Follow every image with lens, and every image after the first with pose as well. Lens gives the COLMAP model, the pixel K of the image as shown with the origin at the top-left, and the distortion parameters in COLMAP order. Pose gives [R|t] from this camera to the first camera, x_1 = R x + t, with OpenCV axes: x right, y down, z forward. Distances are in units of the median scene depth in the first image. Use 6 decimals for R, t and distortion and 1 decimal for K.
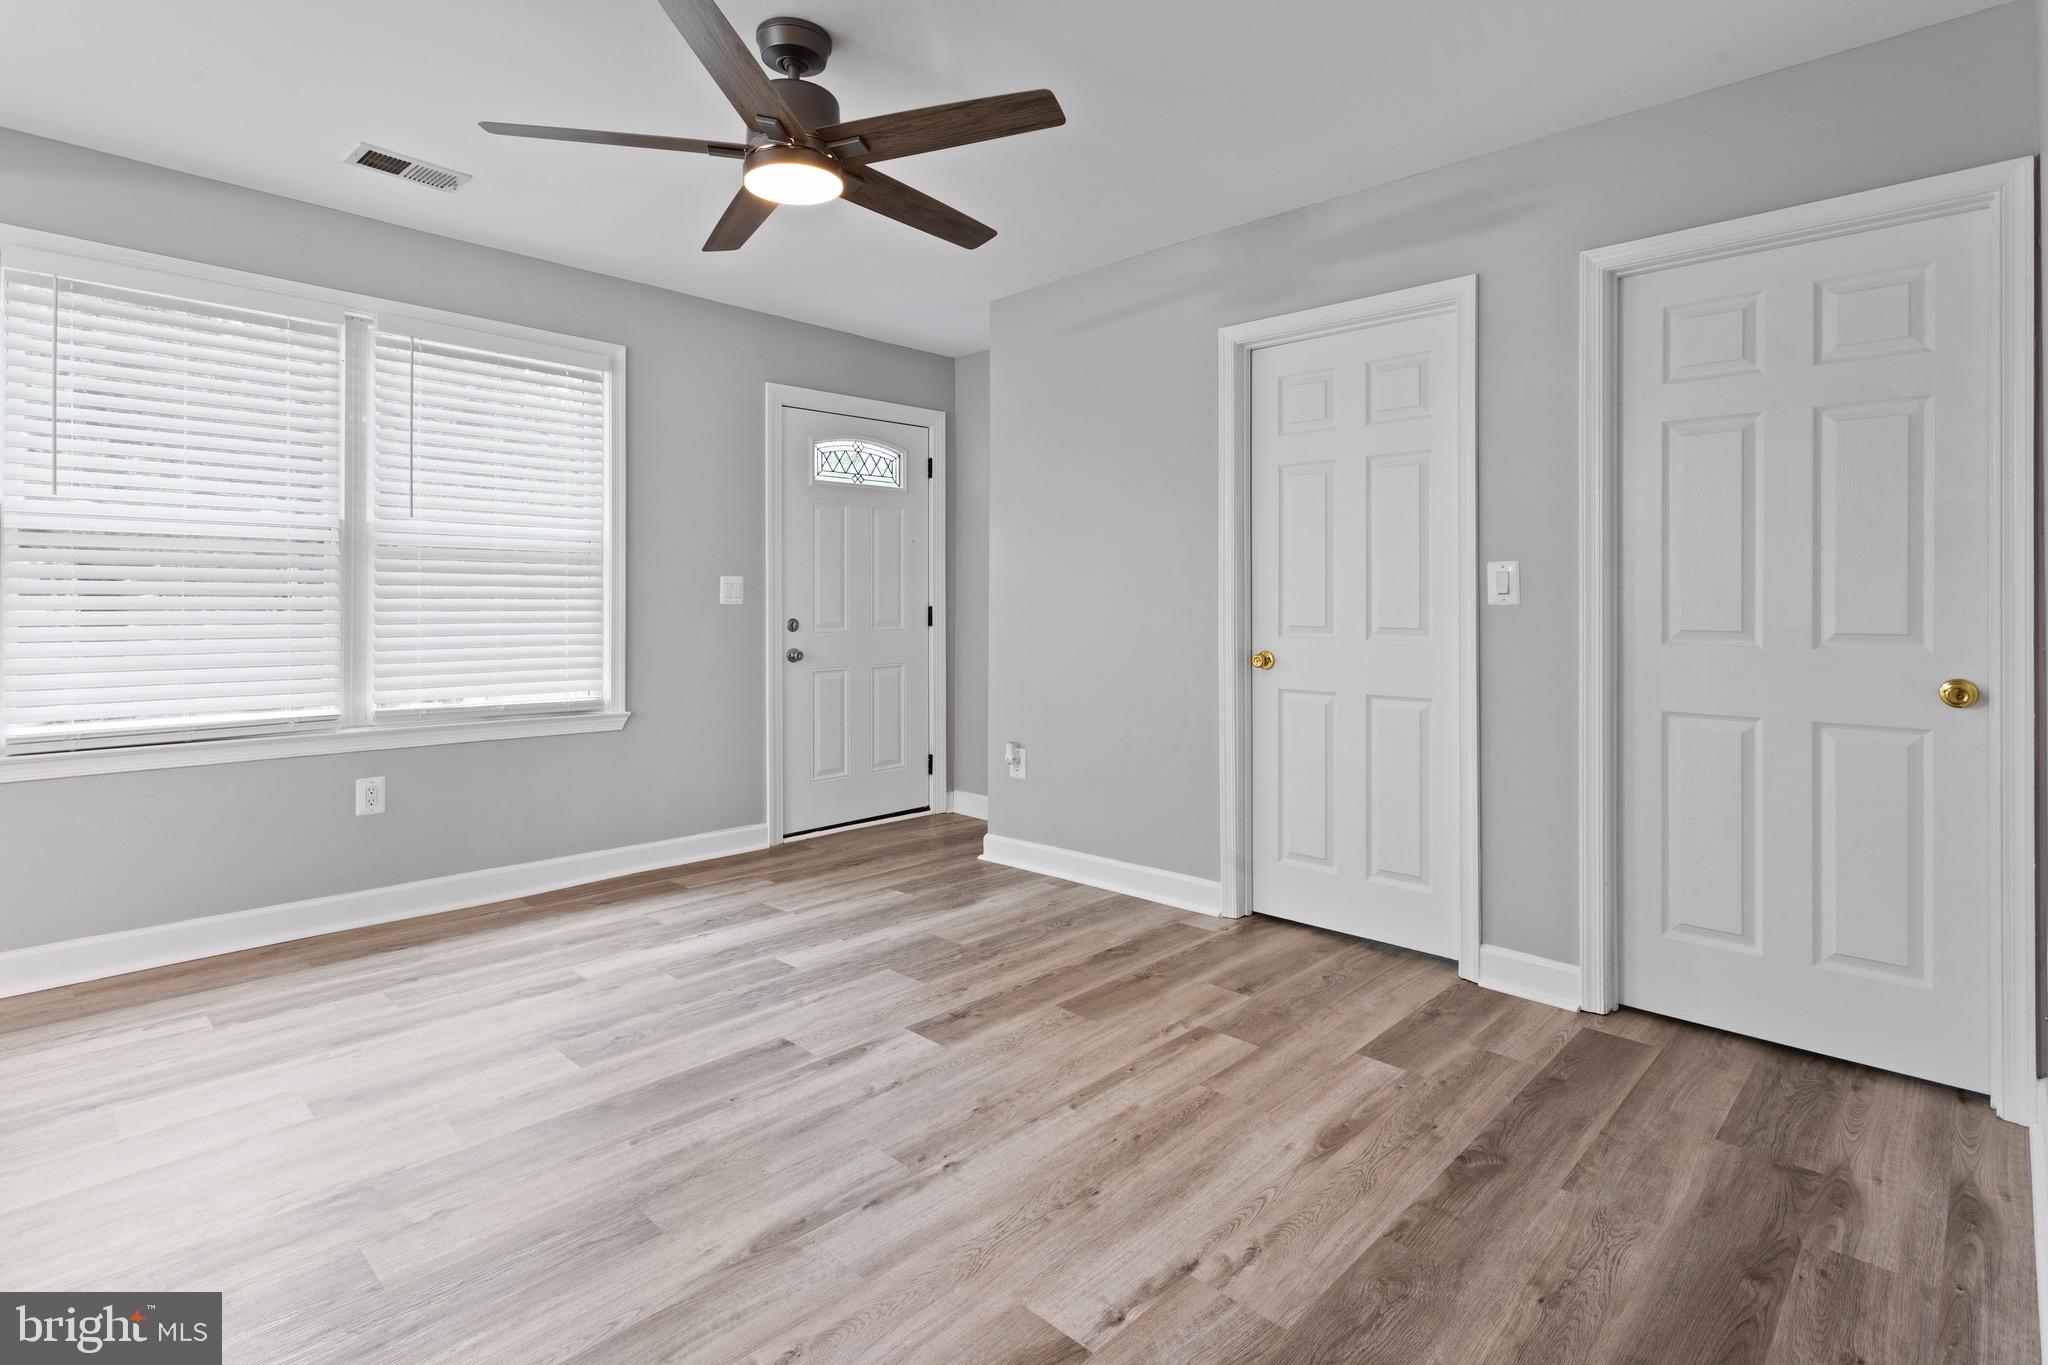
lens RADIAL K [[1014.5, 0, 1033.0], [0, 1014.5, 596.8], [0, 0, 1]] dist [0.000167, 0.000663]
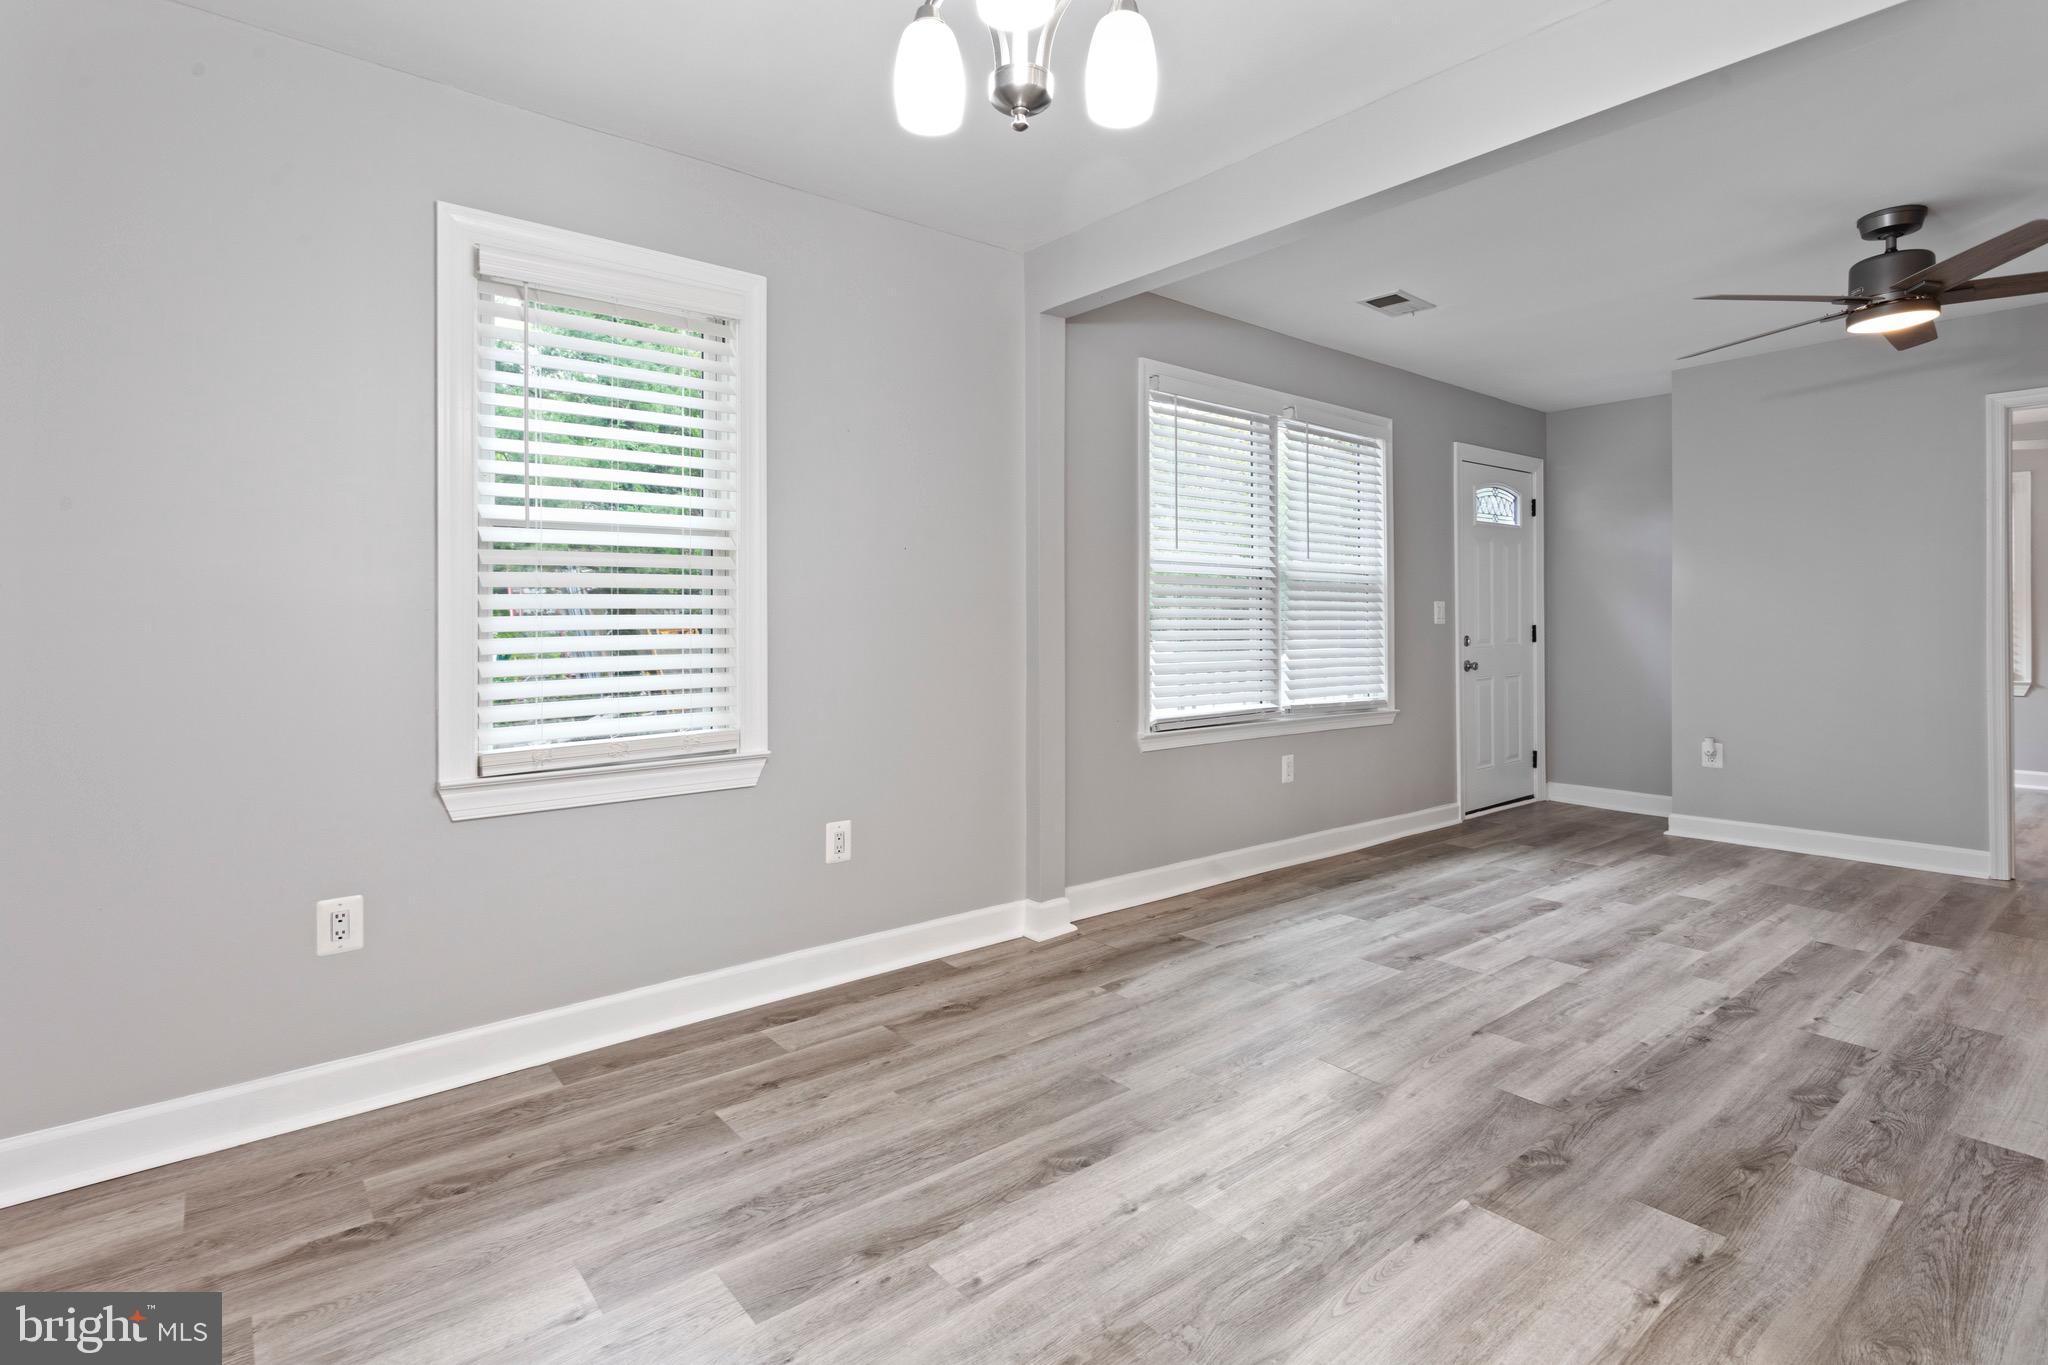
lens RADIAL K [[998.5, 0, 1012.5], [0, 998.5, 621.0], [0, 0, 1]] dist [-0.001183, 0.000182]
pose [[0.991662, -0.004648, -0.128786, -1.038887], [0.005293, 0.999975, 0.004668, -0.007348], [0.128761, -0.005311, 0.991661, -0.426129]]
